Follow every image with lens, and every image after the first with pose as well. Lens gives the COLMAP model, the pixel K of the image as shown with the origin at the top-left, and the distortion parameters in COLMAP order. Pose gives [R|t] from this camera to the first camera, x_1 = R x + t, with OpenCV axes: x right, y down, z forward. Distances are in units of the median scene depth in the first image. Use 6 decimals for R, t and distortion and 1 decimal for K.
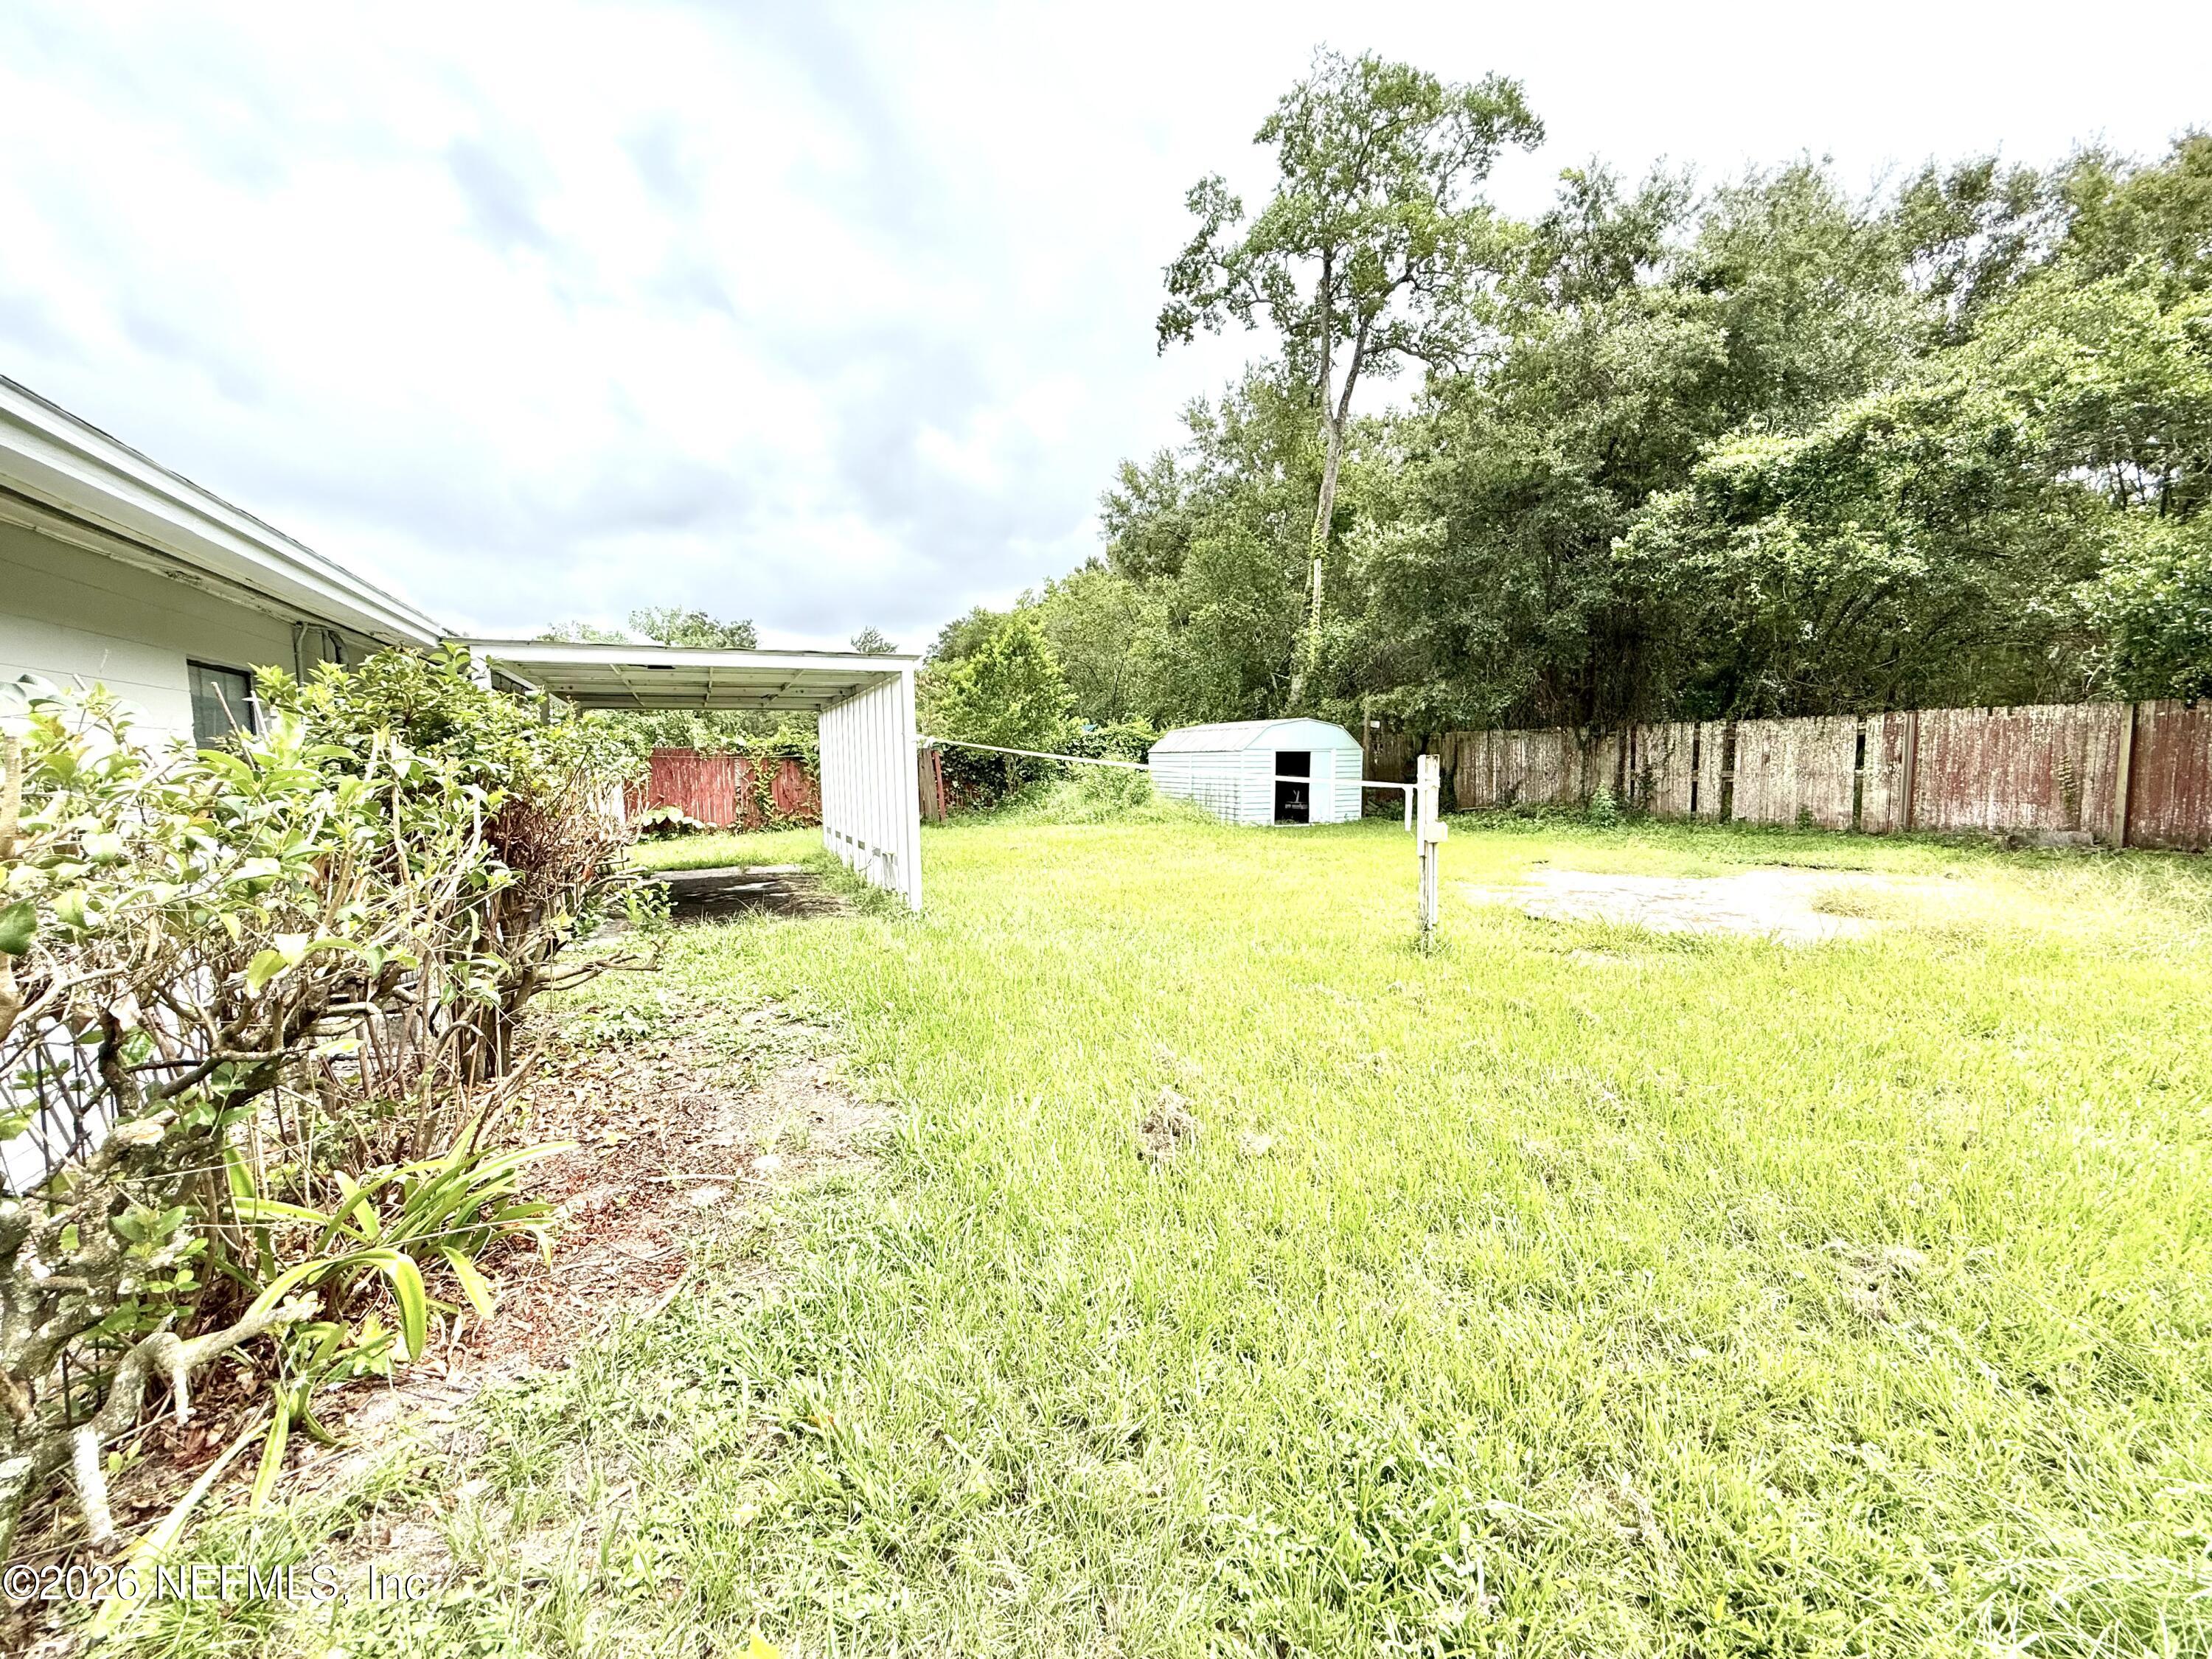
lens RADIAL K [[891.2, 0, 1091.5], [0, 891.2, 830.6], [0, 0, 1]] dist [-0.001262, 0.000557]
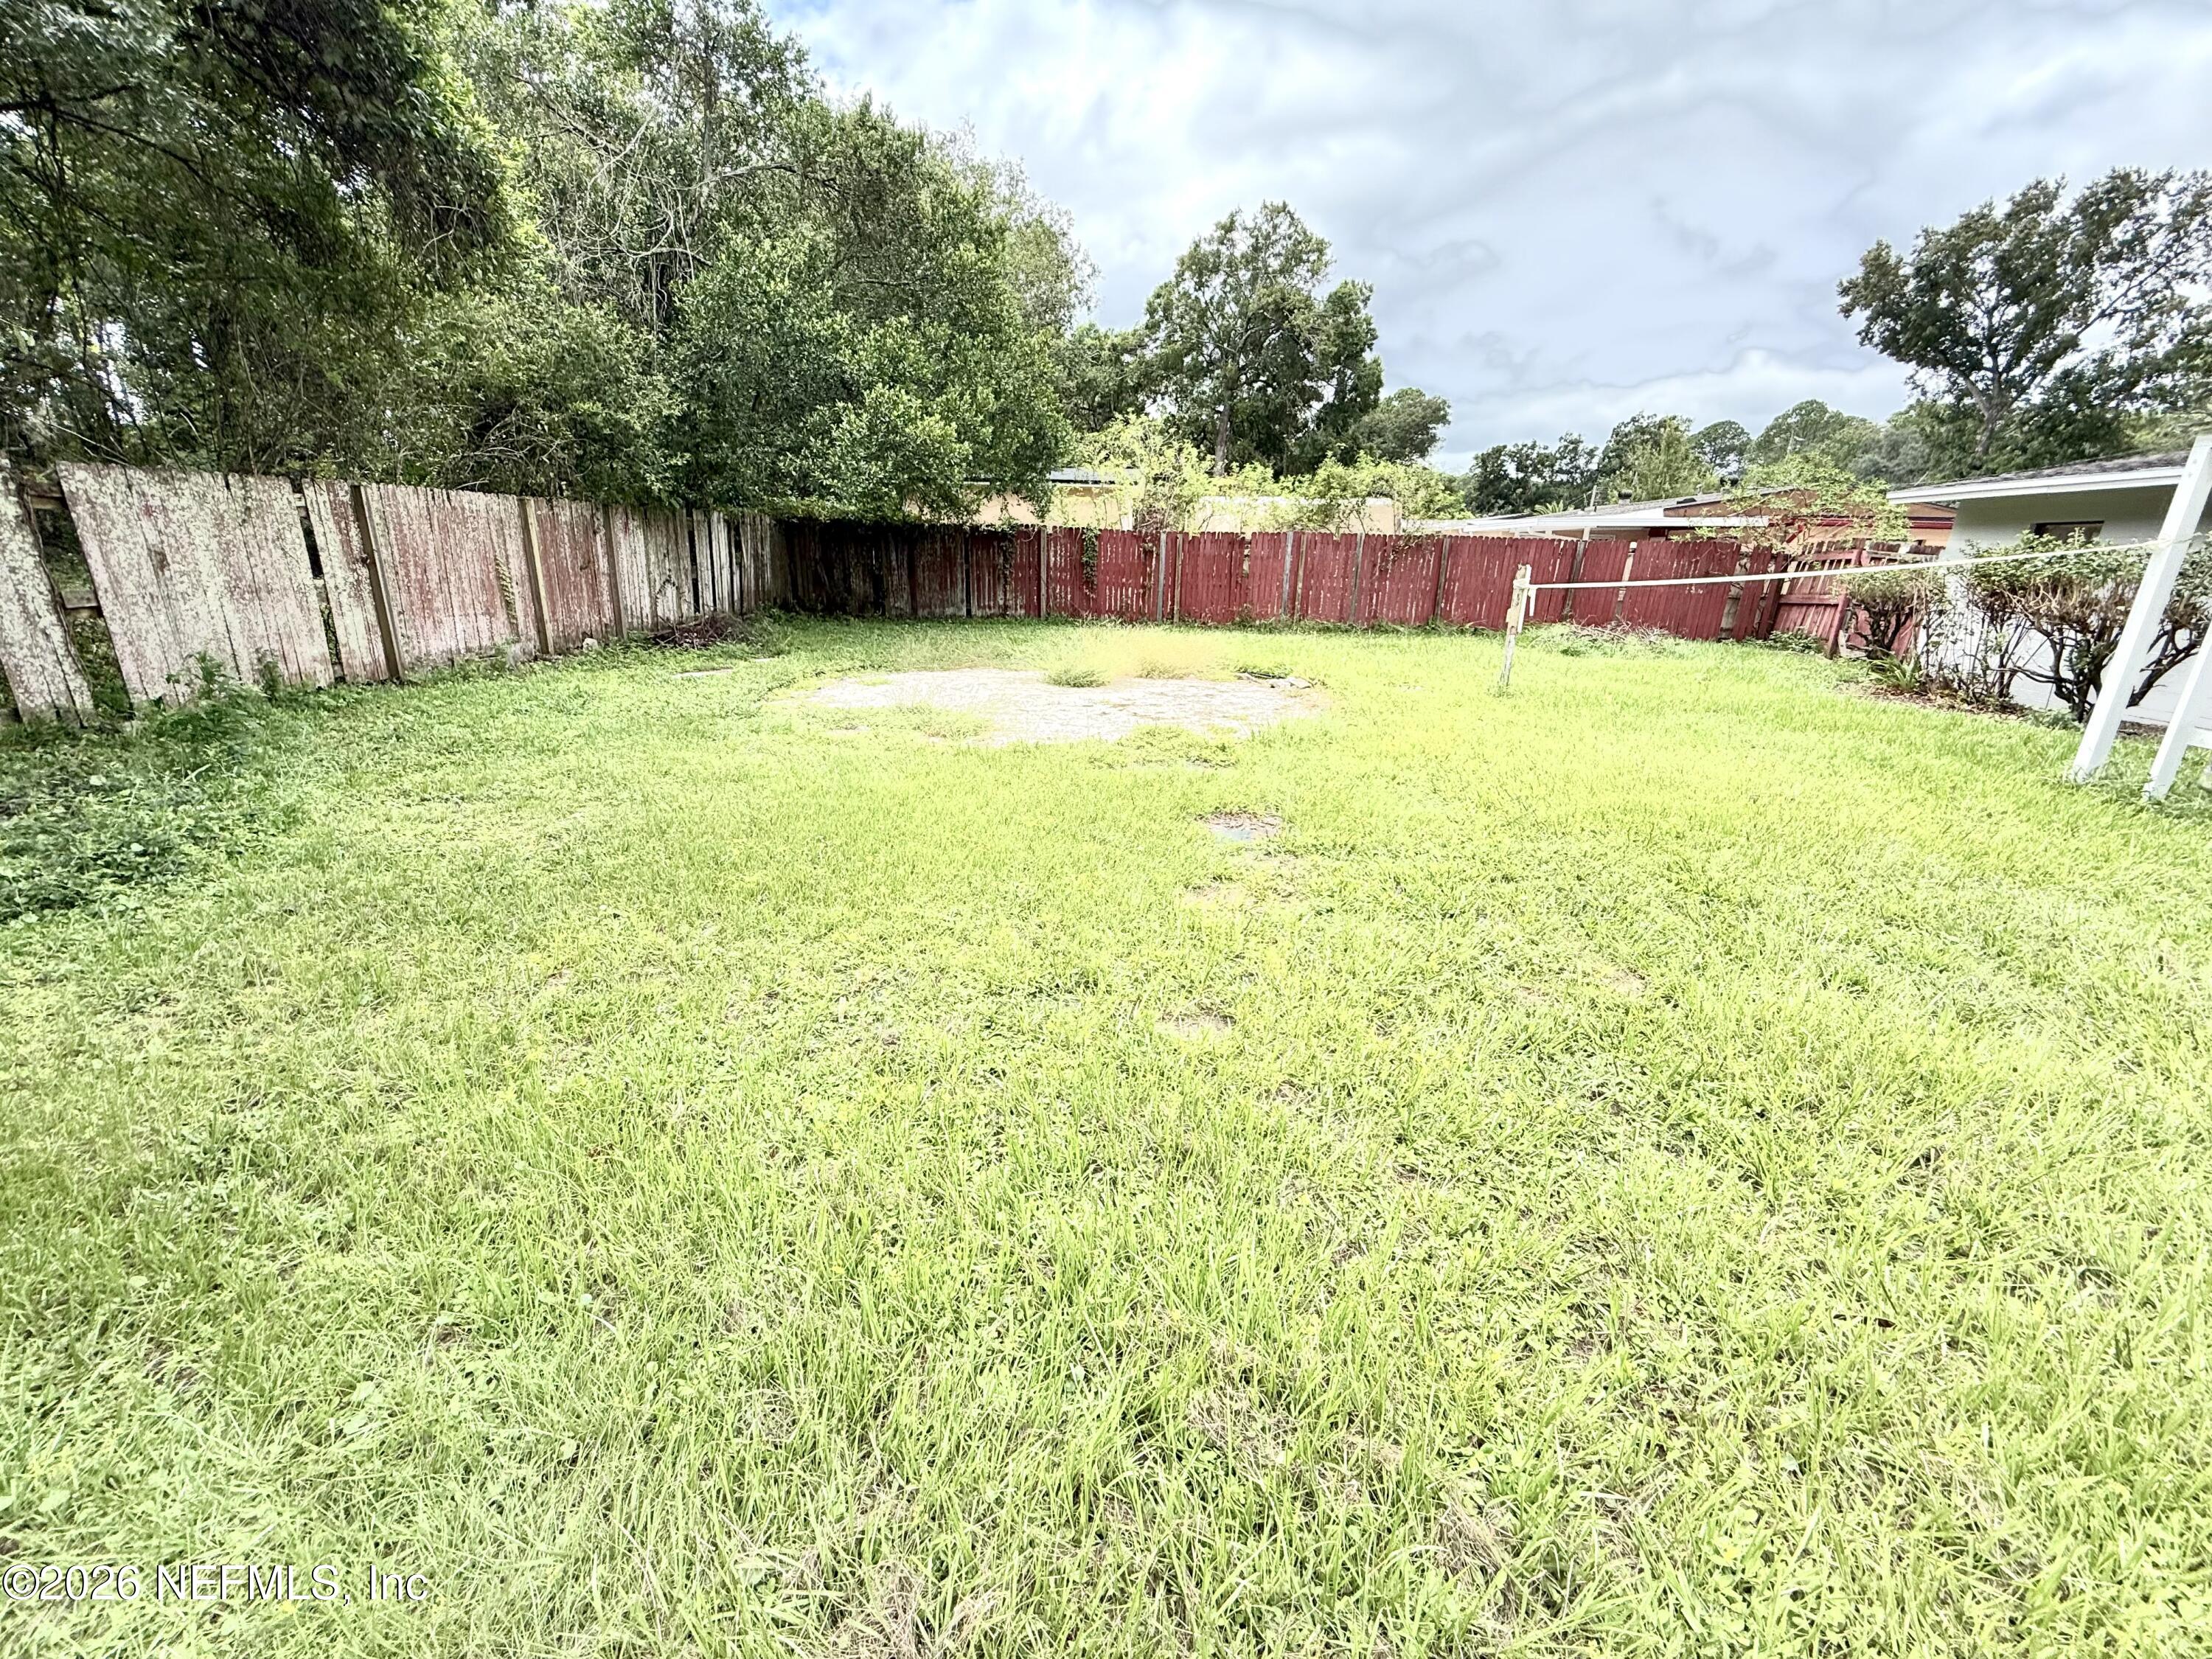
lens RADIAL K [[891.2, 0, 1100.3], [0, 891.2, 819.9], [0, 0, 1]] dist [-0.001262, 0.000557]
pose [[-0.863064, -0.150272, 0.482223, 0.103618], [0.031683, 0.936731, 0.348612, -0.098248], [-0.504100, 0.316153, -0.803698, 1.147835]]
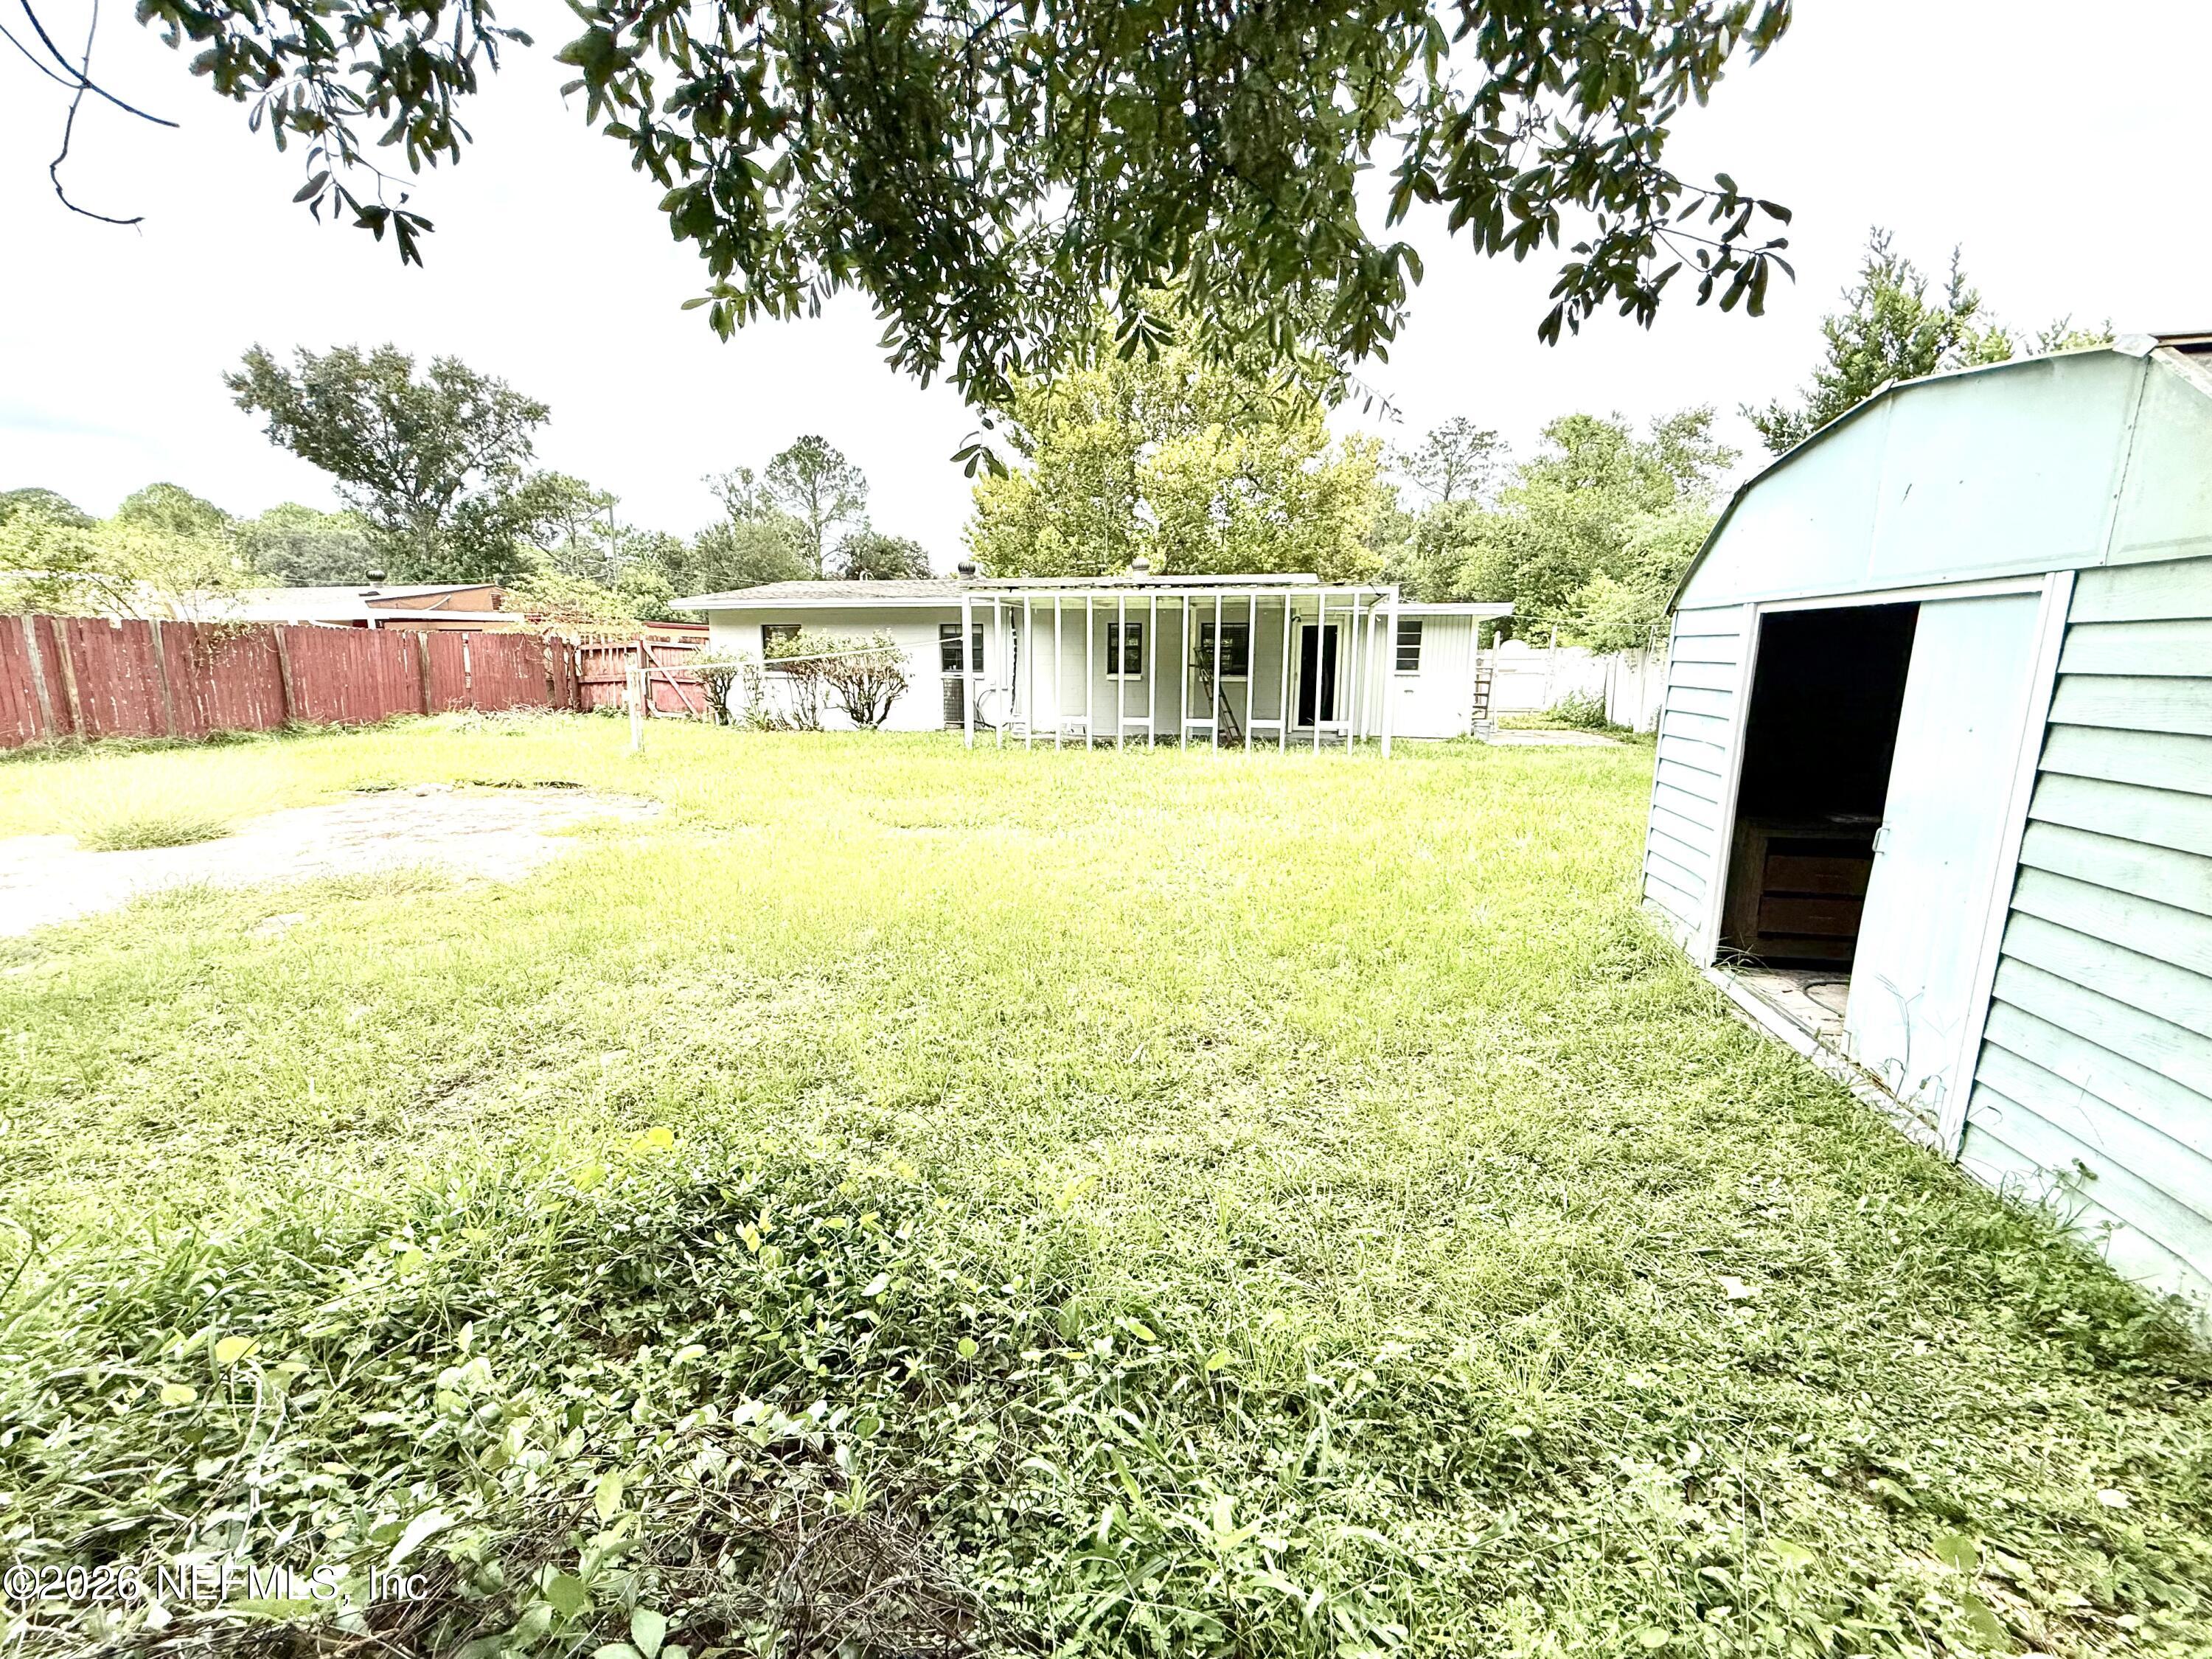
lens RADIAL K [[891.2, 0, 1104.5], [0, 891.2, 832.8], [0, 0, 1]] dist [-0.001262, 0.000557]
pose [[-0.566688, 0.167397, -0.806748, 0.602118], [-0.063632, 0.967328, 0.245414, -0.105632], [0.821471, 0.190408, -0.537522, 1.218201]]
